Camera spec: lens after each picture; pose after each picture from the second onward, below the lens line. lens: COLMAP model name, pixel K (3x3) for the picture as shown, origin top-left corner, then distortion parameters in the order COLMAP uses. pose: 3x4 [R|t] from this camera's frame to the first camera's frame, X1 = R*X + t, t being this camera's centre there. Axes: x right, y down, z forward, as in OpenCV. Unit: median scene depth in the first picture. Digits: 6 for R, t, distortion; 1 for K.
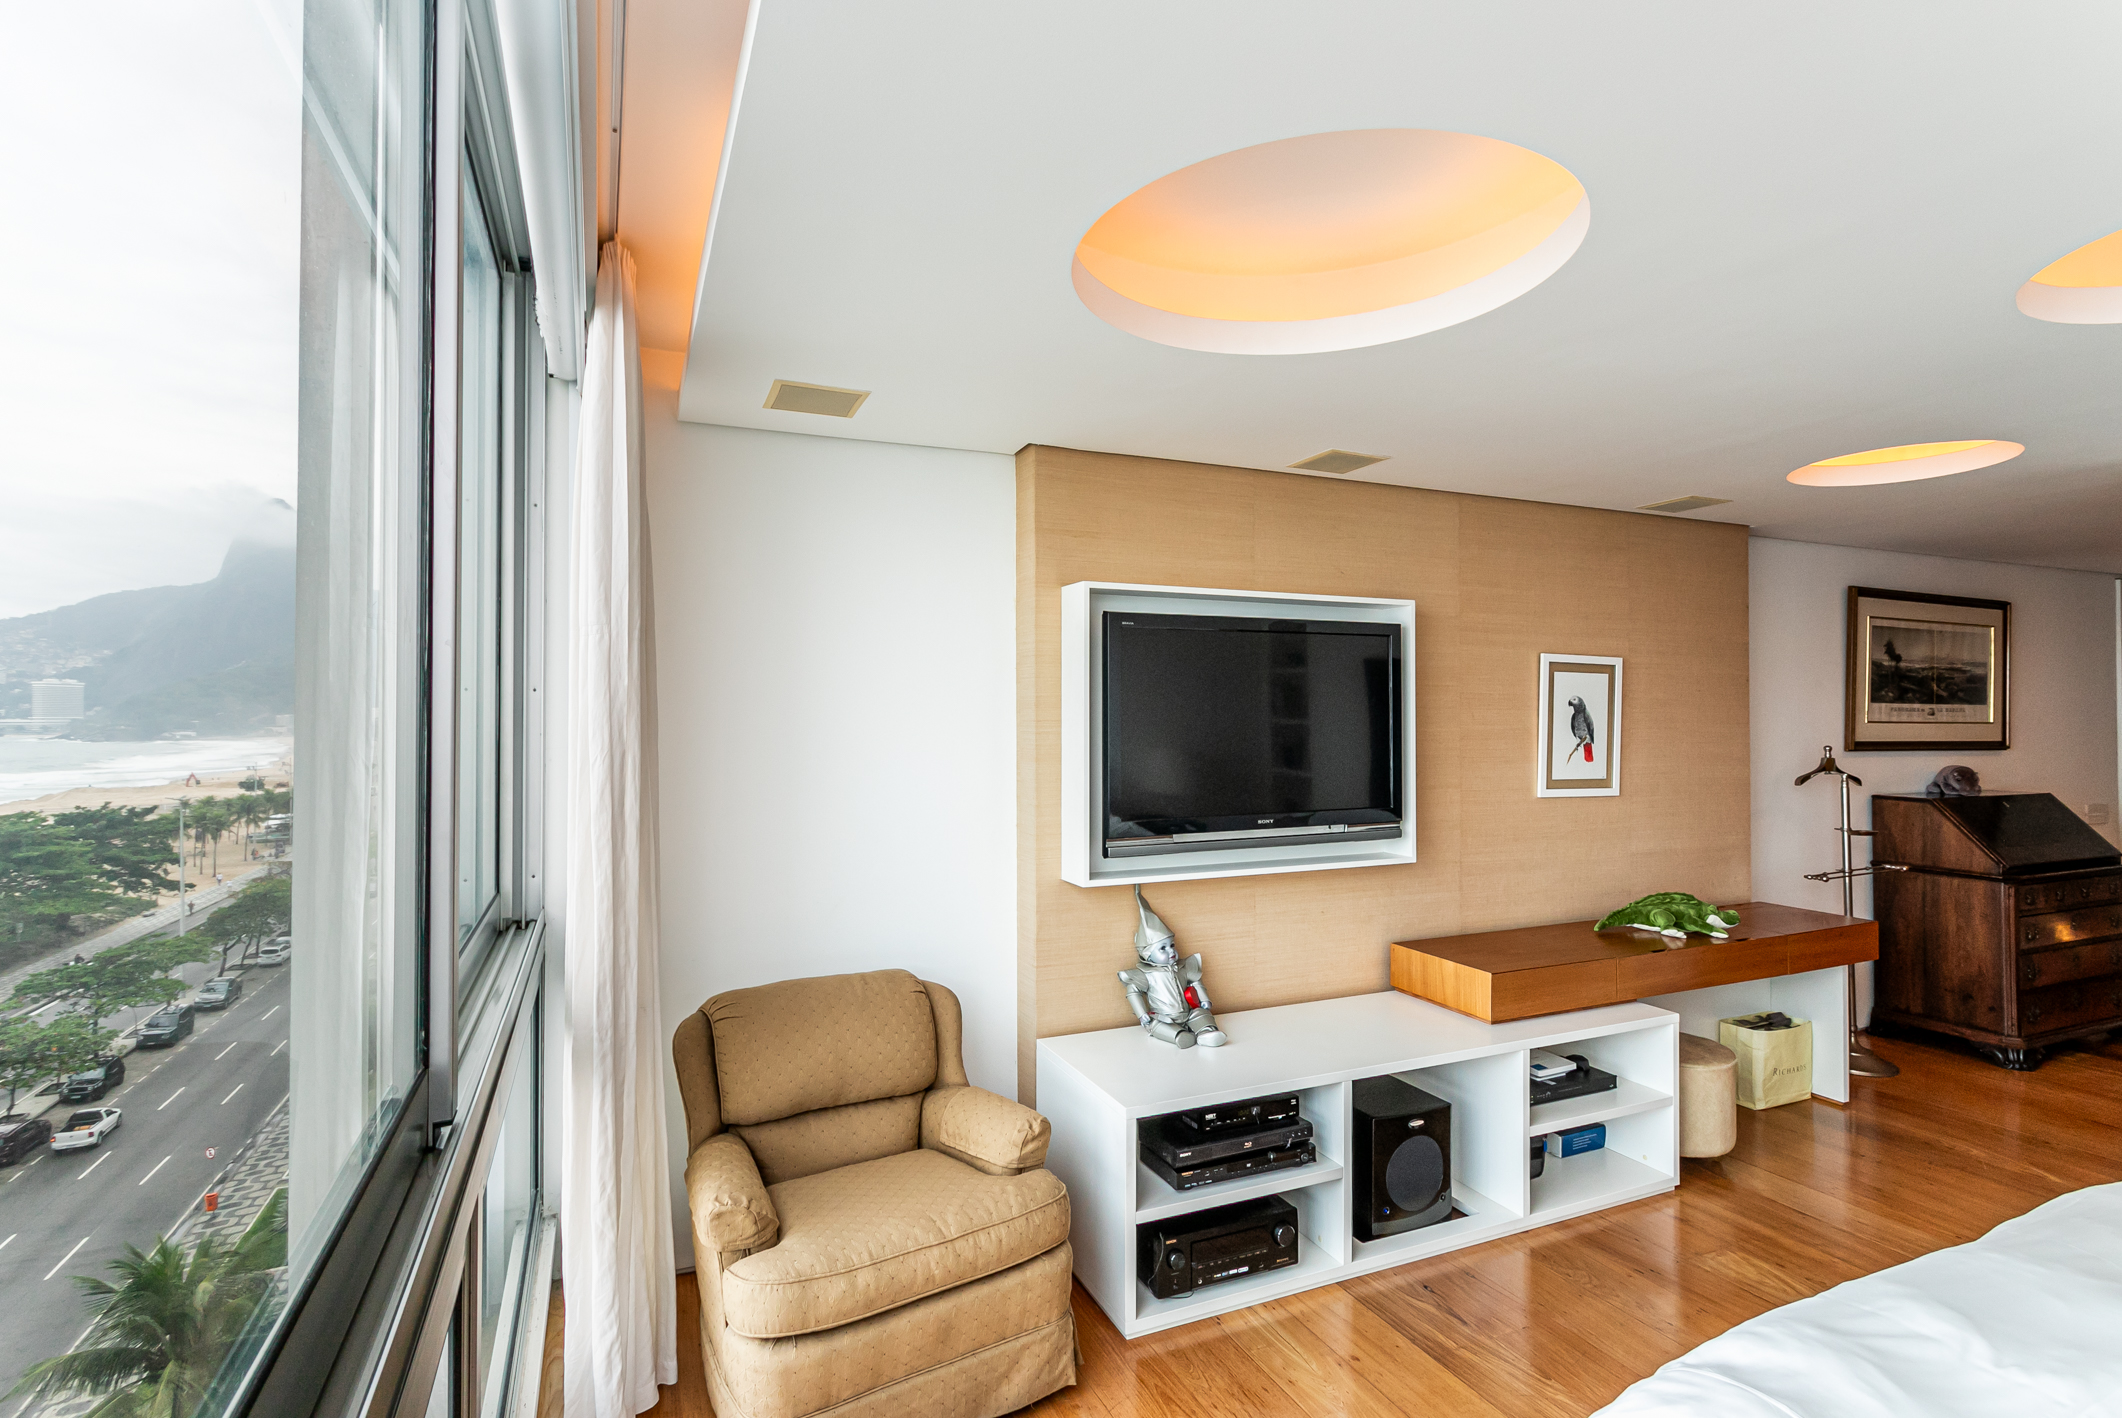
lens RADIAL K [[1020.4, 0, 1053.1], [0, 1020.4, 712.2], [0, 0, 1]] dist [0.010028, 0.000715]
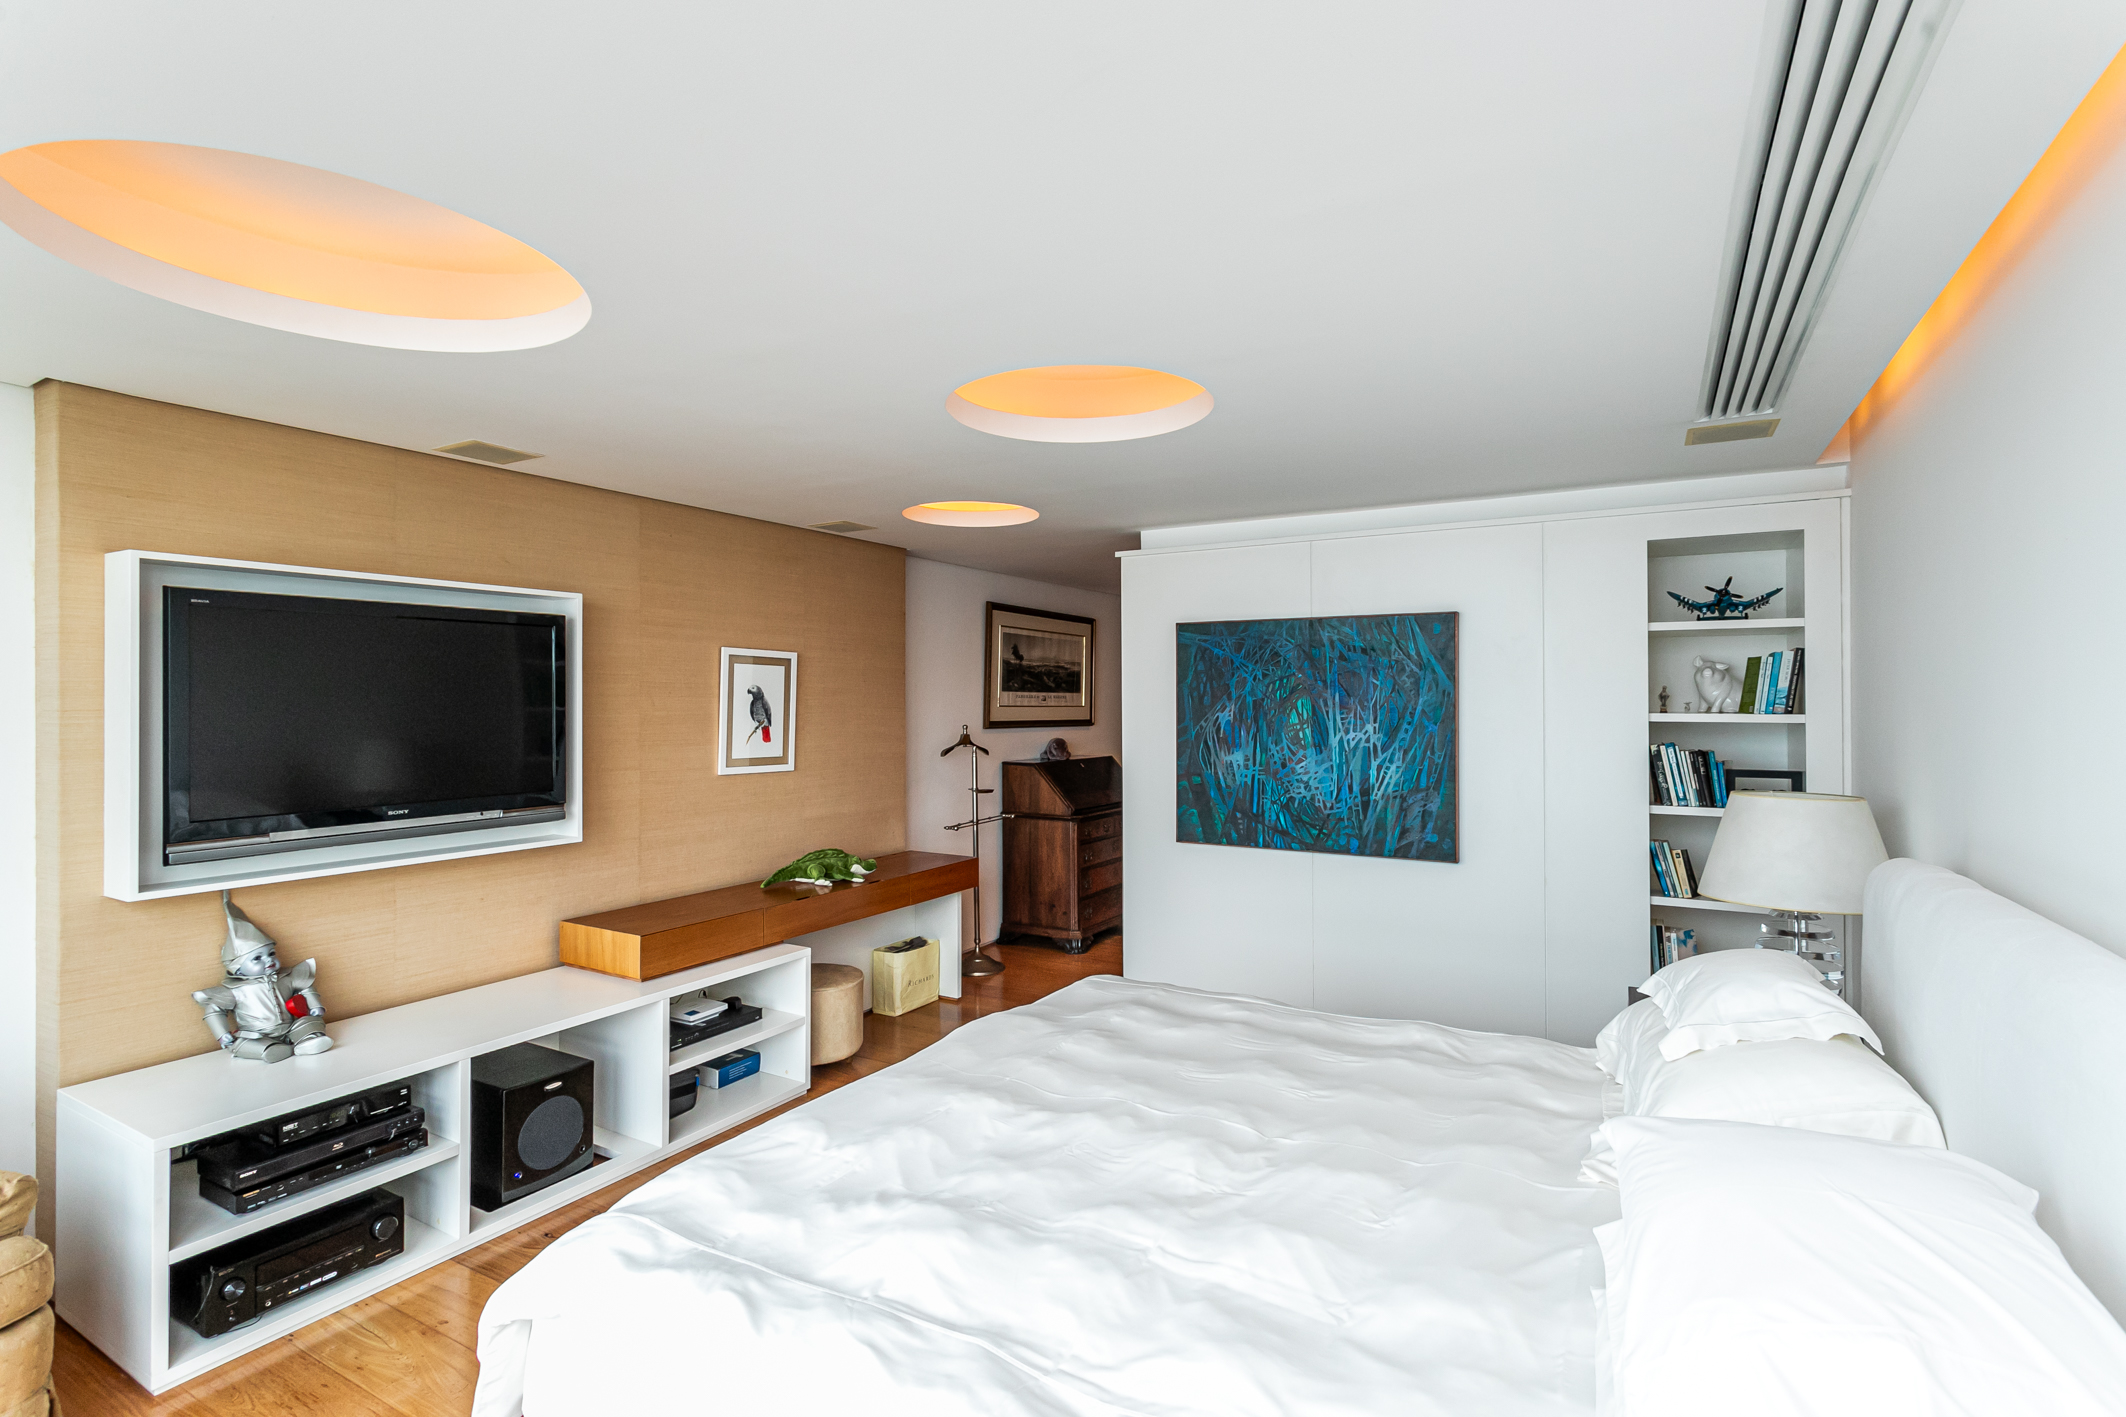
lens RADIAL K [[1022.3, 0, 1058.8], [0, 1022.3, 701.4], [0, 0, 1]] dist [0.010028, 0.000715]
pose [[0.813039, -0.002061, 0.582206, 0.143043], [-0.000243, 0.999992, 0.003880, -0.002390], [-0.582209, -0.003296, 0.813032, -0.153697]]
